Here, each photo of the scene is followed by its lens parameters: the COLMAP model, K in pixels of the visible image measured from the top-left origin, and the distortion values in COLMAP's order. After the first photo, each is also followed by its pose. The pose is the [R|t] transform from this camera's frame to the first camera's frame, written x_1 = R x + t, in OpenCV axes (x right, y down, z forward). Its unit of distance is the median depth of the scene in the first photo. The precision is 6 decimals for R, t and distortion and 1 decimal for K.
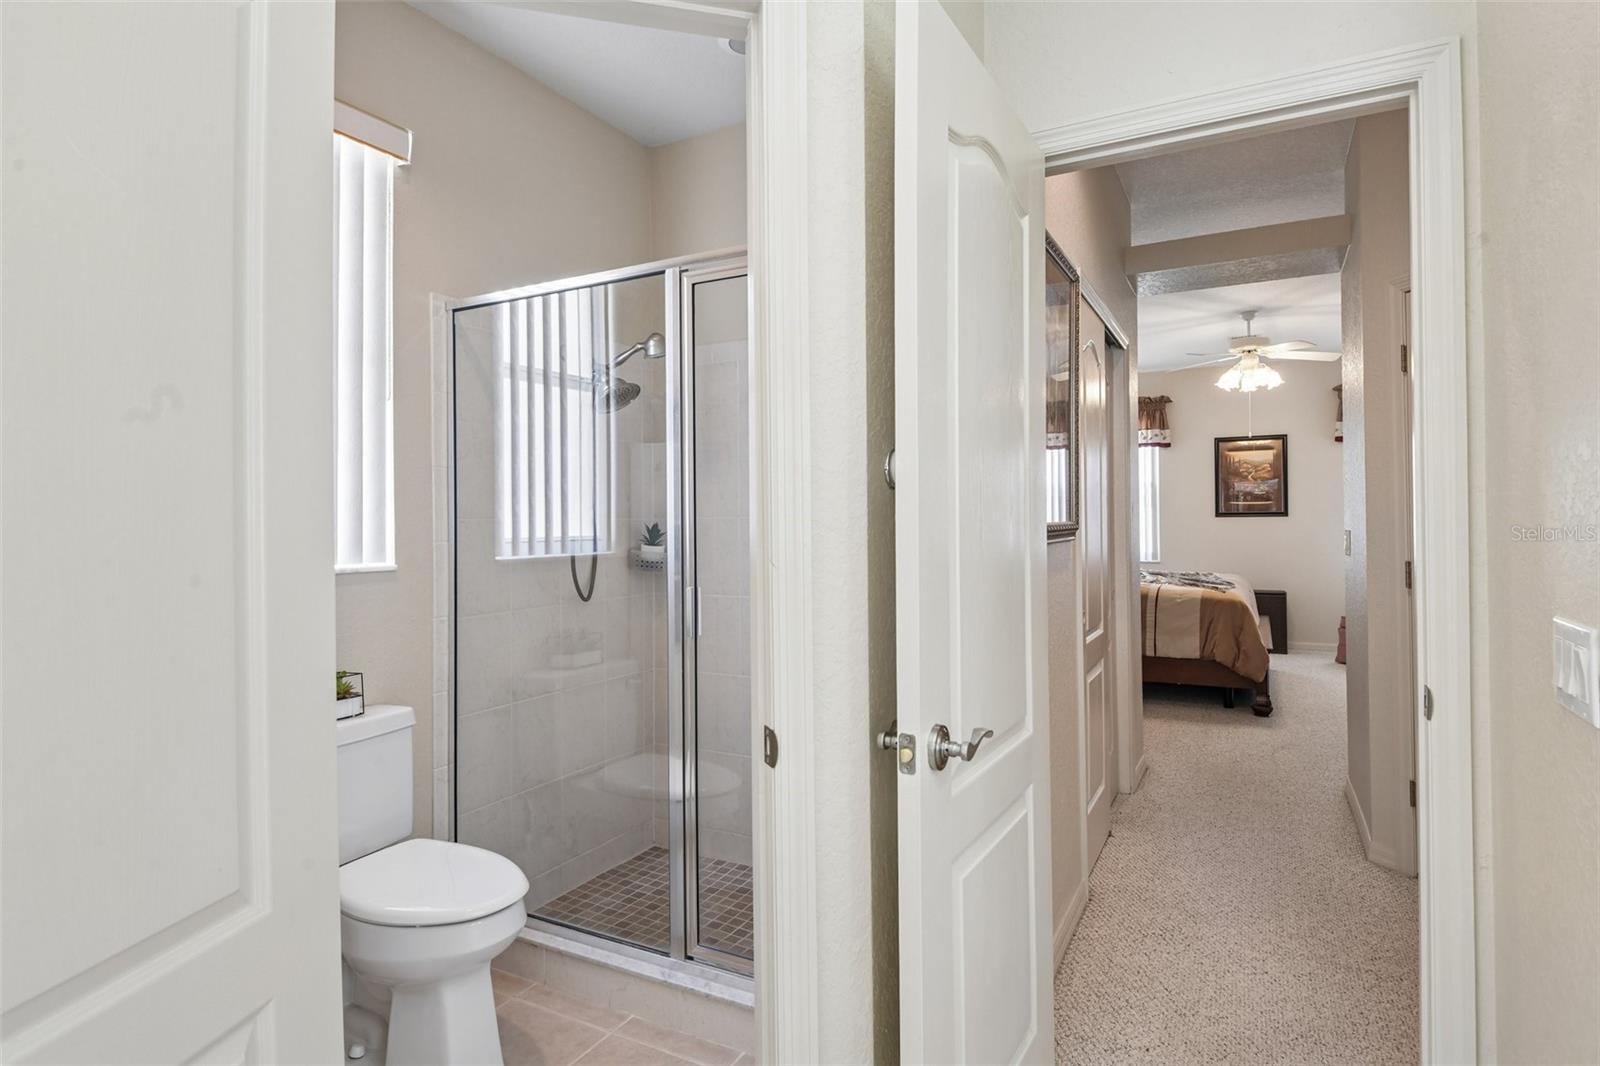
lens RADIAL K [[862.2, 0, 800.0], [0, 862.2, 533.0], [0, 0, 1]] dist [-0.030102, -0.000209]
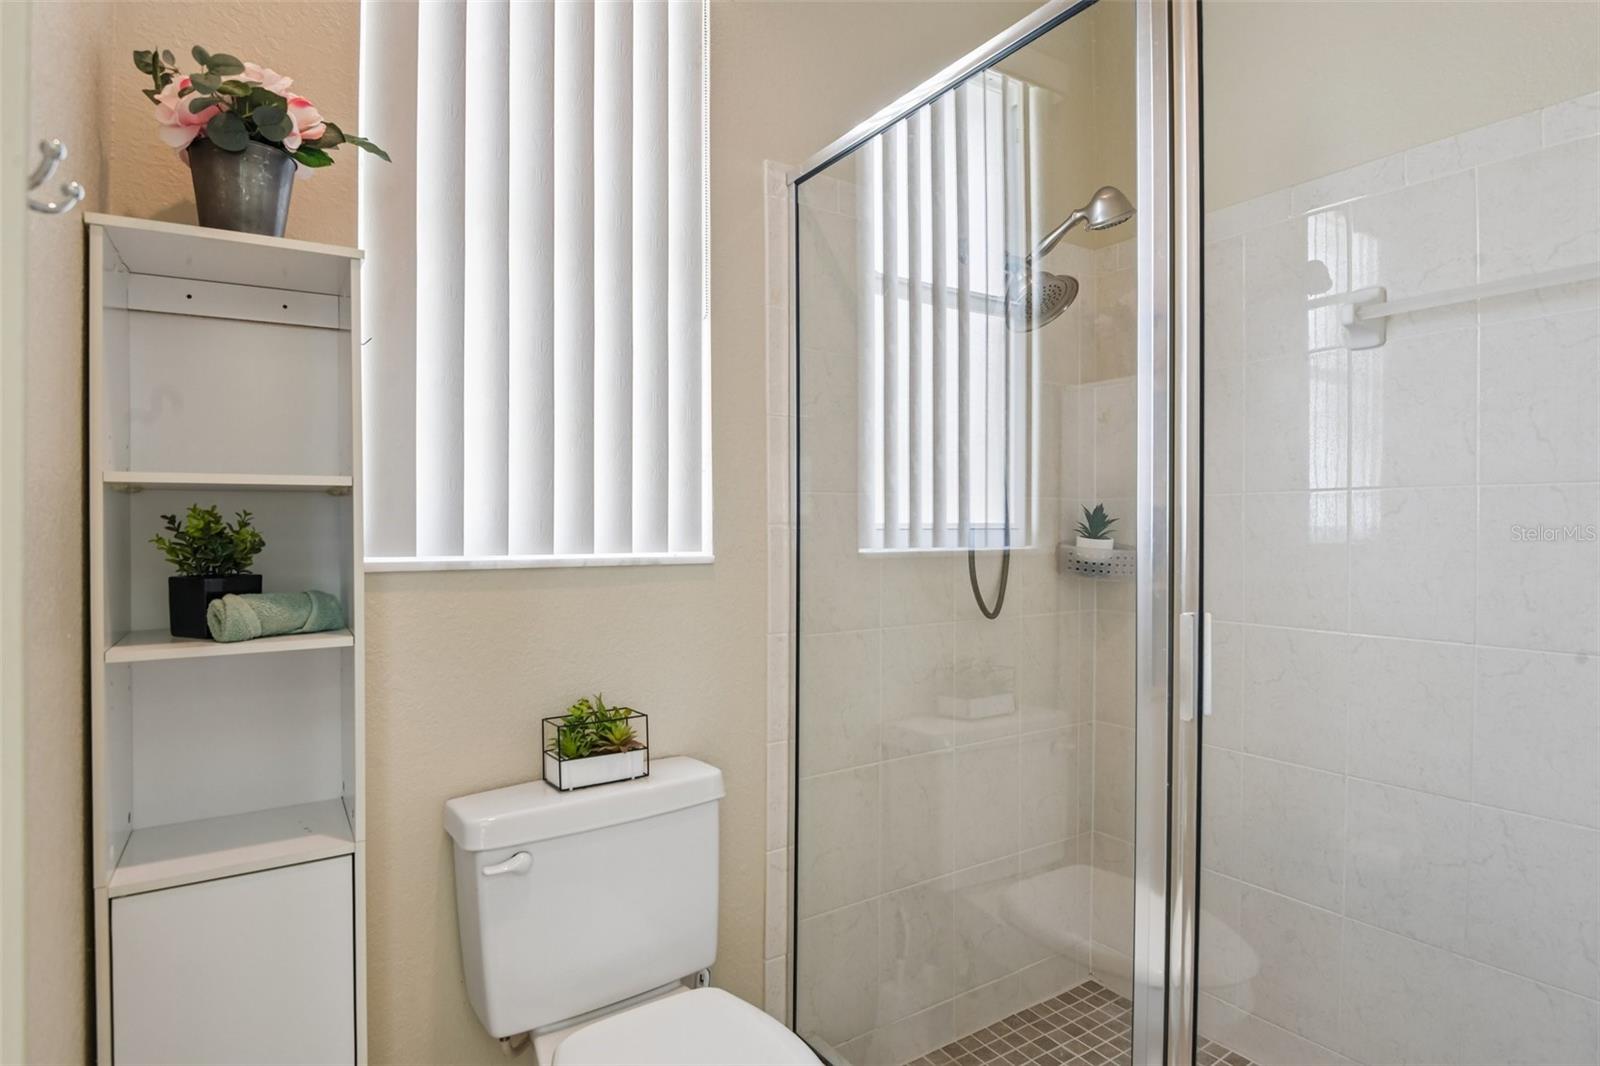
lens RADIAL K [[854.6, 0, 767.4], [0, 854.6, 534.5], [0, 0, 1]] dist [0.003425, 0.000060]
pose [[0.871397, 0.009331, -0.490490, -0.074421], [-0.010961, 0.999940, -0.000451, 0.015851], [0.490457, 0.005769, 0.871447, 0.330507]]
